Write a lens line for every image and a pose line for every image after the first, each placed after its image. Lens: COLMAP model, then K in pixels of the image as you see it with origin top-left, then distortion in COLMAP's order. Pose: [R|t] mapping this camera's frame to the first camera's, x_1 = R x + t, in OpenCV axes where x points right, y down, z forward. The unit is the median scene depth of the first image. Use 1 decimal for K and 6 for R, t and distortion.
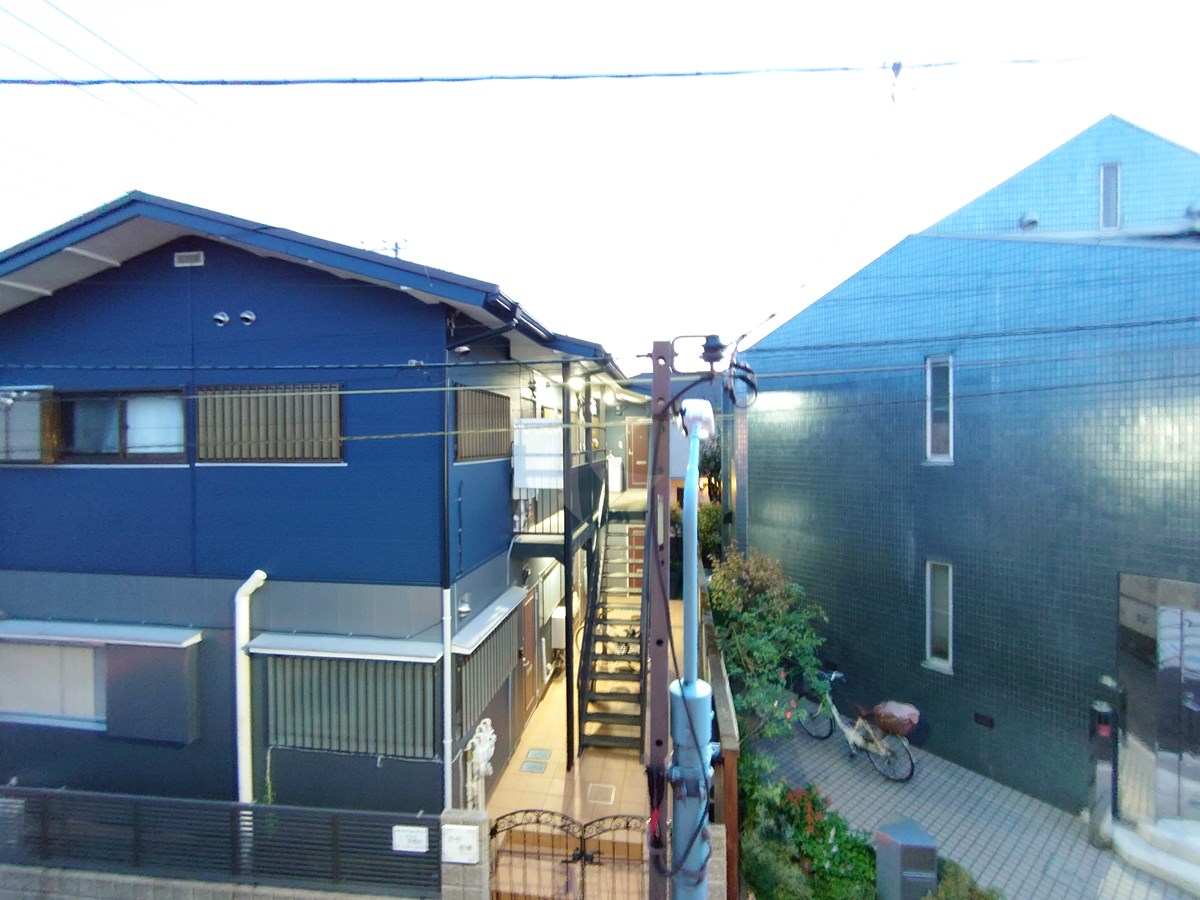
lens RADIAL K [[515.0, 0, 594.0], [0, 515.0, 448.6], [0, 0, 1]] dist [0.011482, -0.002934]
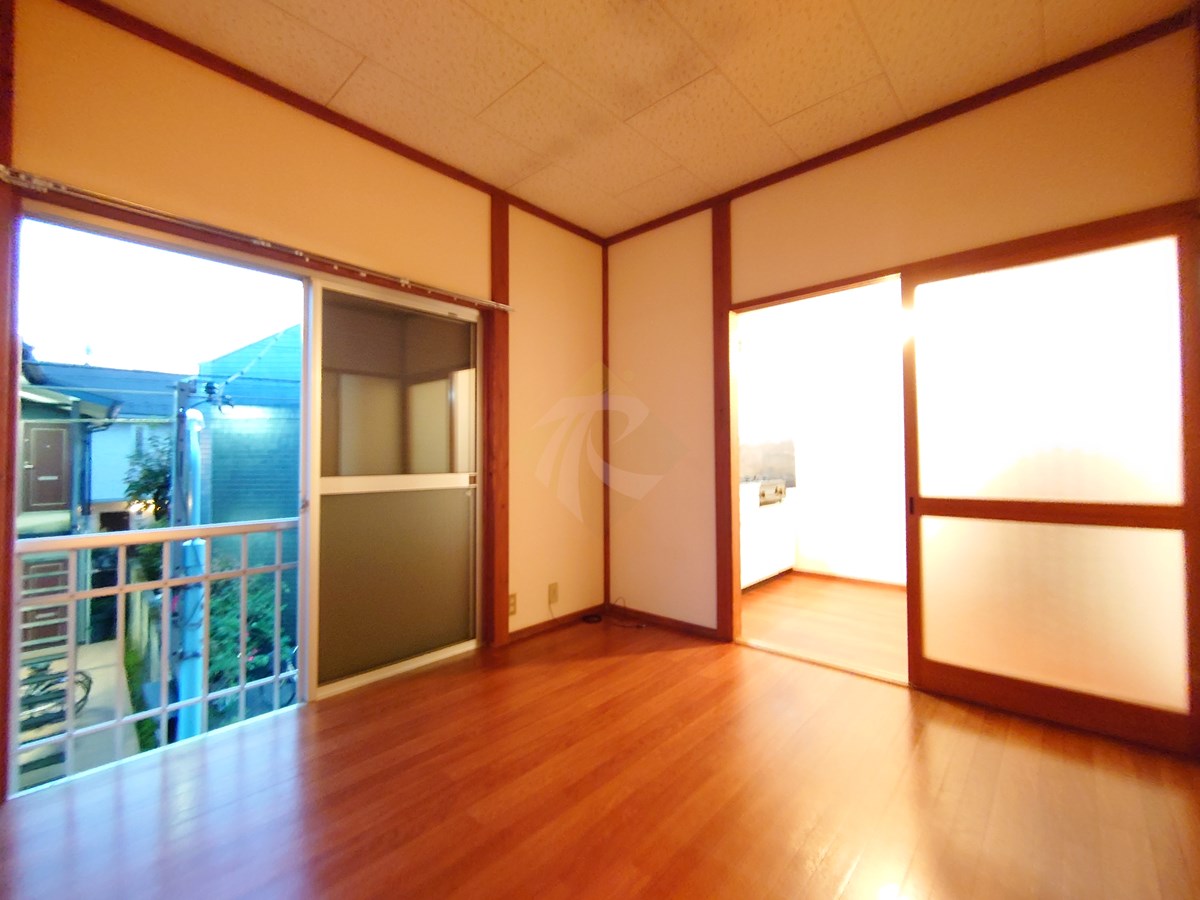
lens RADIAL K [[515.0, 0, 607.7], [0, 515.0, 448.8], [0, 0, 1]] dist [0.011482, -0.002934]
pose [[0.581142, 0.021440, 0.813520, -0.083190], [0.008847, 0.999427, -0.032660, 0.022546], [-0.813754, 0.026177, 0.580619, -0.239231]]
